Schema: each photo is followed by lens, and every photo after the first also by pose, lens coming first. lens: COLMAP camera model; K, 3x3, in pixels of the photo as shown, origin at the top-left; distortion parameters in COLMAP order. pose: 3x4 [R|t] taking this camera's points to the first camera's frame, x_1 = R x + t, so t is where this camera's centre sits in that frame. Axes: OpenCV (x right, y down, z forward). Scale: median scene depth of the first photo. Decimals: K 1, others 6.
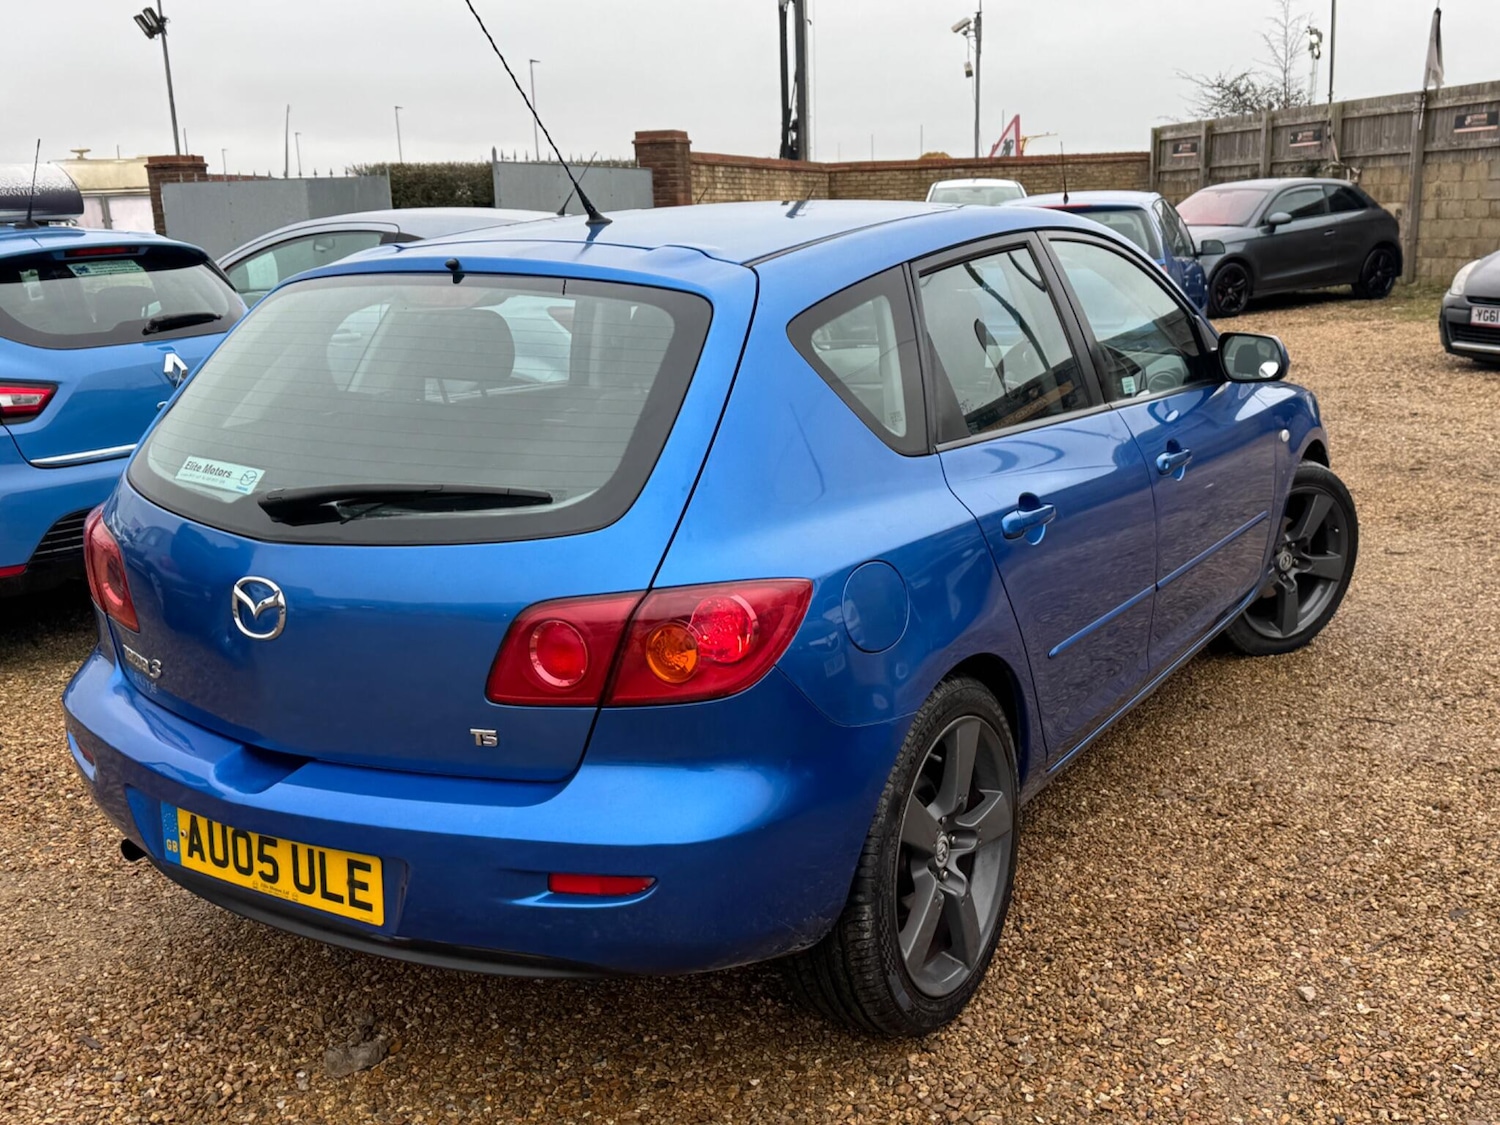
lens RADIAL K [[1350.9, 0, 767.3], [0, 1350.9, 563.4], [0, 0, 1]] dist [0.152998, -0.251849]
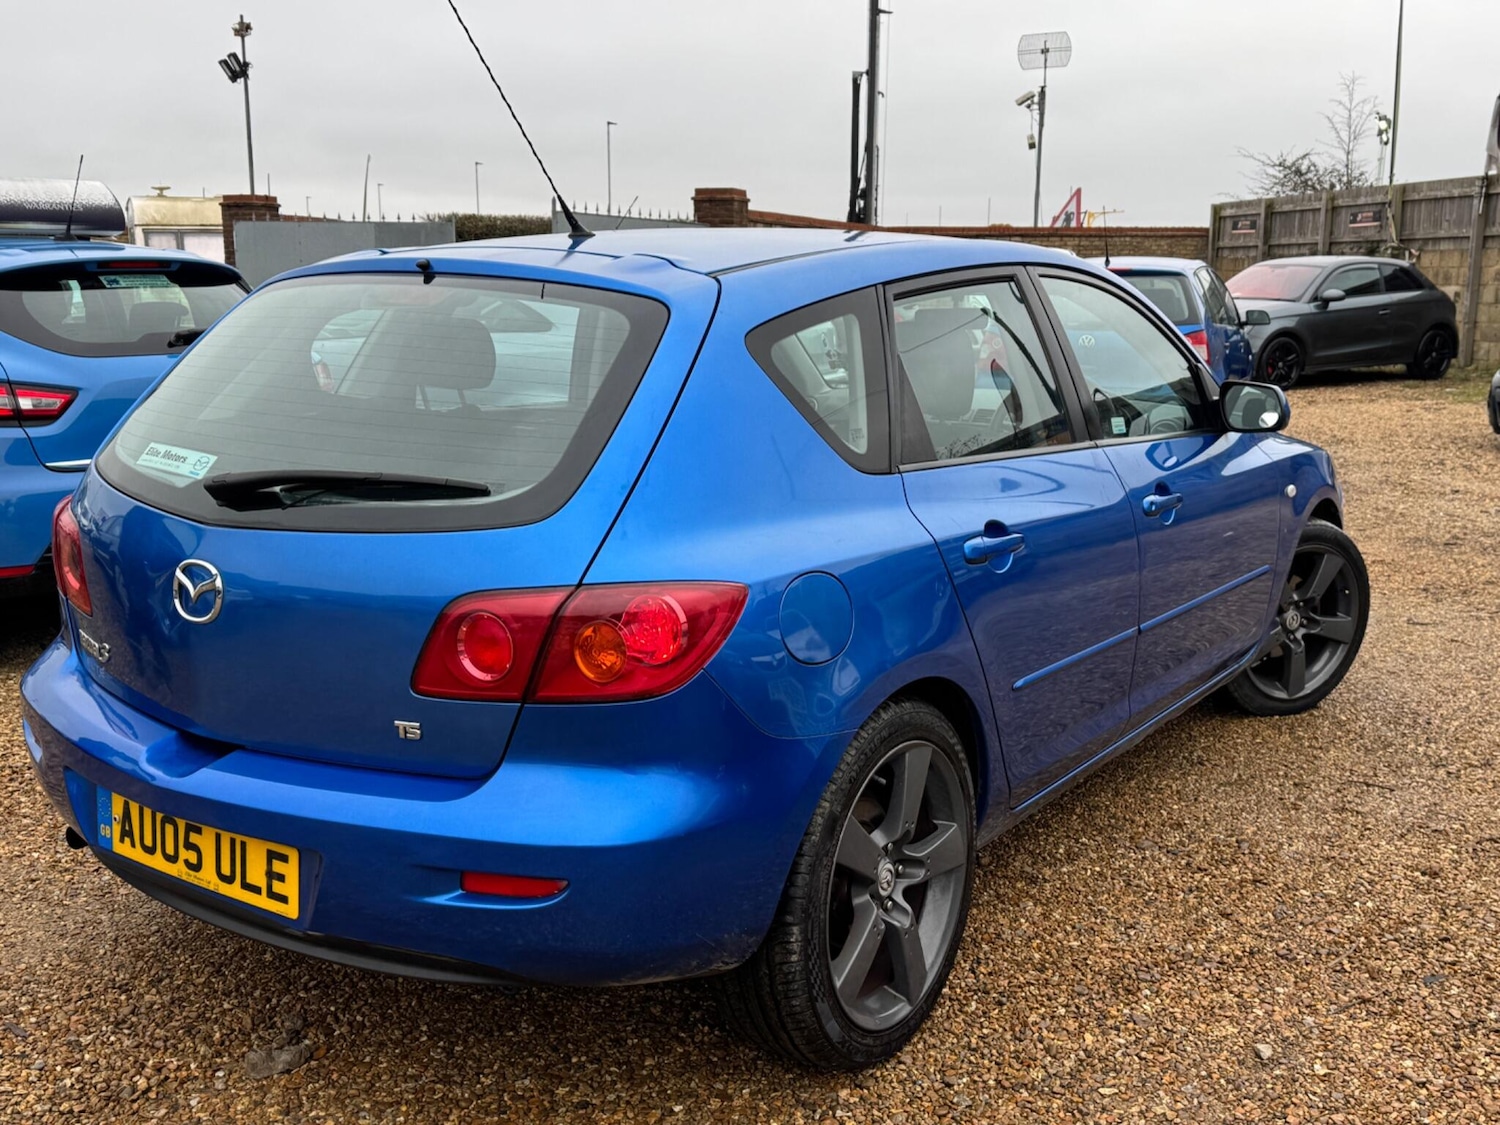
lens RADIAL K [[1353.8, 0, 772.8], [0, 1353.8, 550.2], [0, 0, 1]] dist [0.145926, -0.242976]
pose [[0.998390, 0.045097, -0.034404, 0.063192], [-0.046848, 0.997552, -0.051910, 0.027716], [0.031979, 0.053438, 0.998059, 0.009675]]
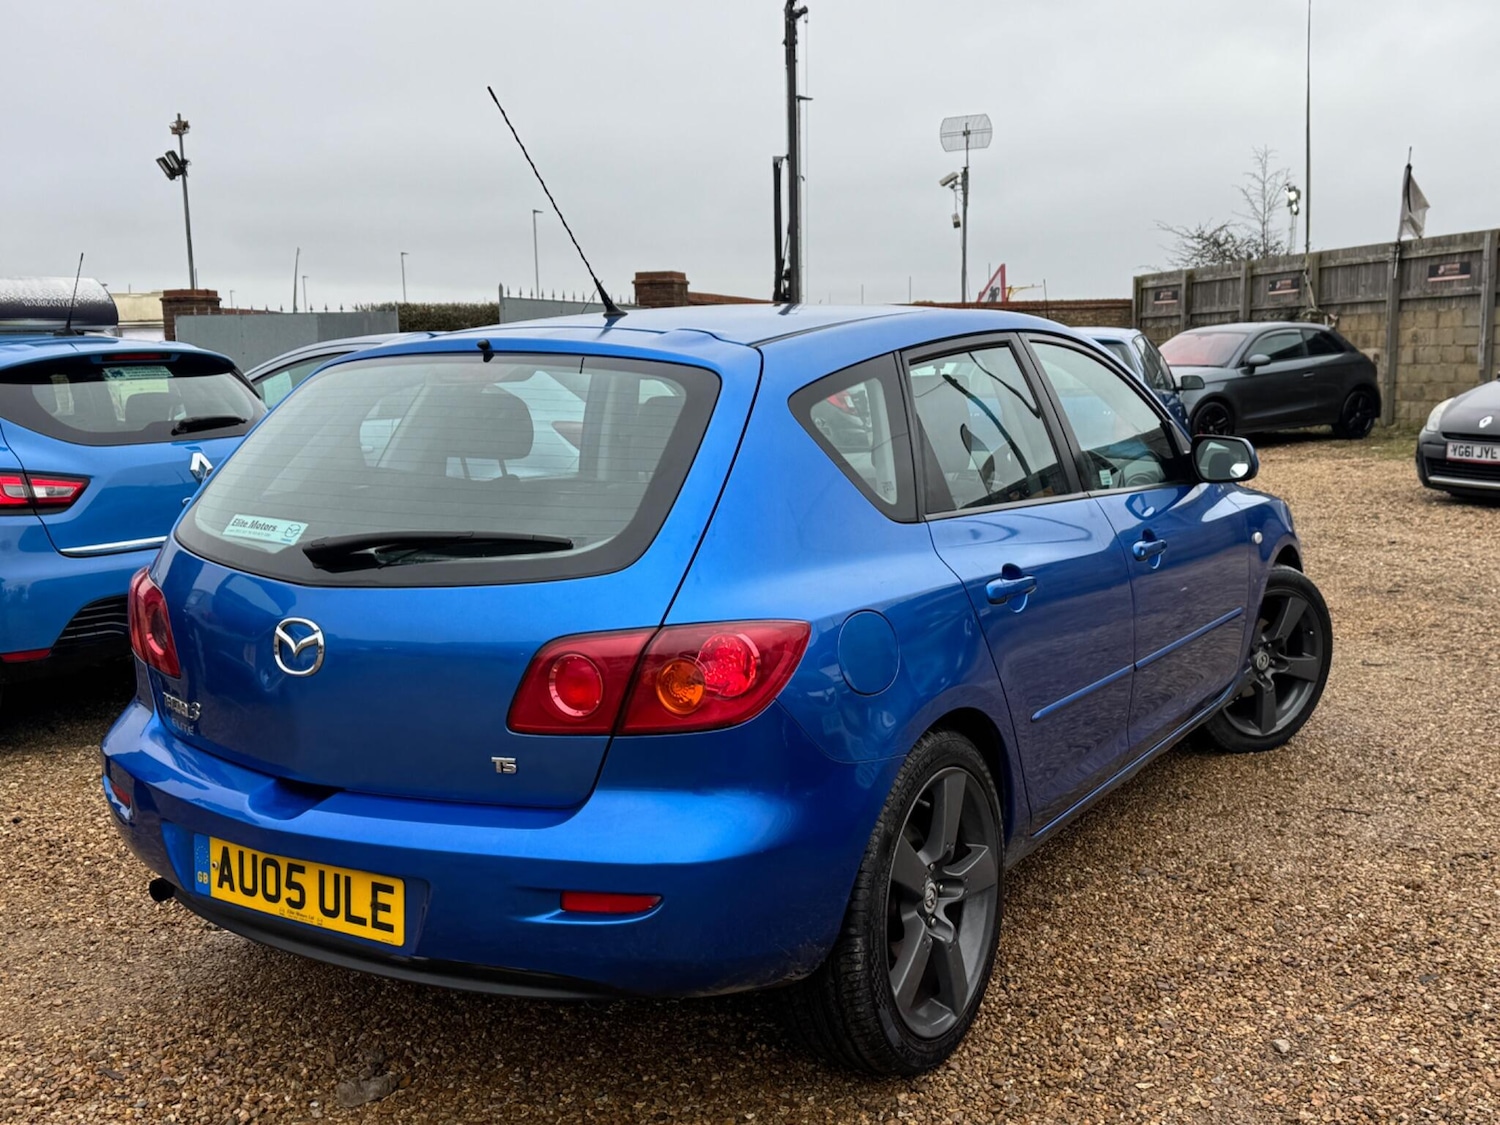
lens RADIAL K [[1349.2, 0, 748.8], [0, 1349.2, 579.2], [0, 0, 1]] dist [0.147712, -0.245947]
pose [[0.999898, 0.012943, -0.006054, -0.007591], [-0.013427, 0.995995, -0.088398, 0.055325], [0.004886, 0.088470, 0.996067, -0.061263]]
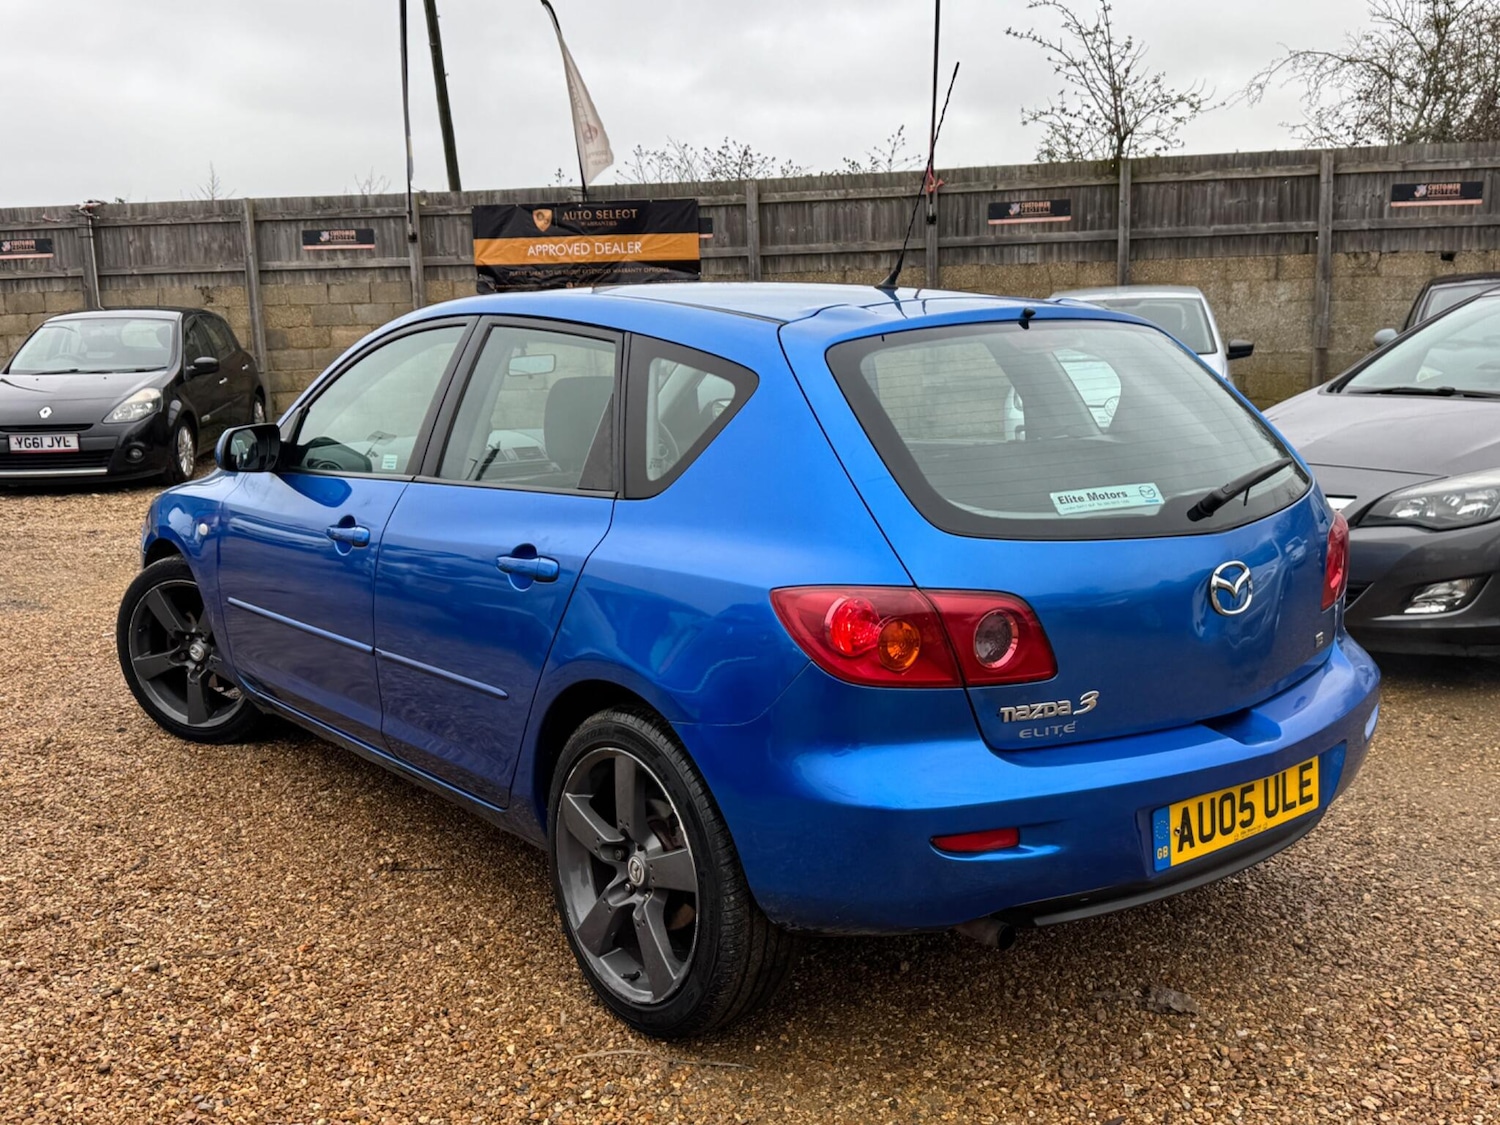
lens RADIAL K [[1349.2, 0, 748.8], [0, 1349.2, 579.2], [0, 0, 1]] dist [0.147712, -0.245947]
pose [[0.387372, -0.151860, 0.909330, -1.260925], [0.236811, 0.969636, 0.061050, -0.114489], [-0.890990, 0.191691, 0.411572, 0.701804]]
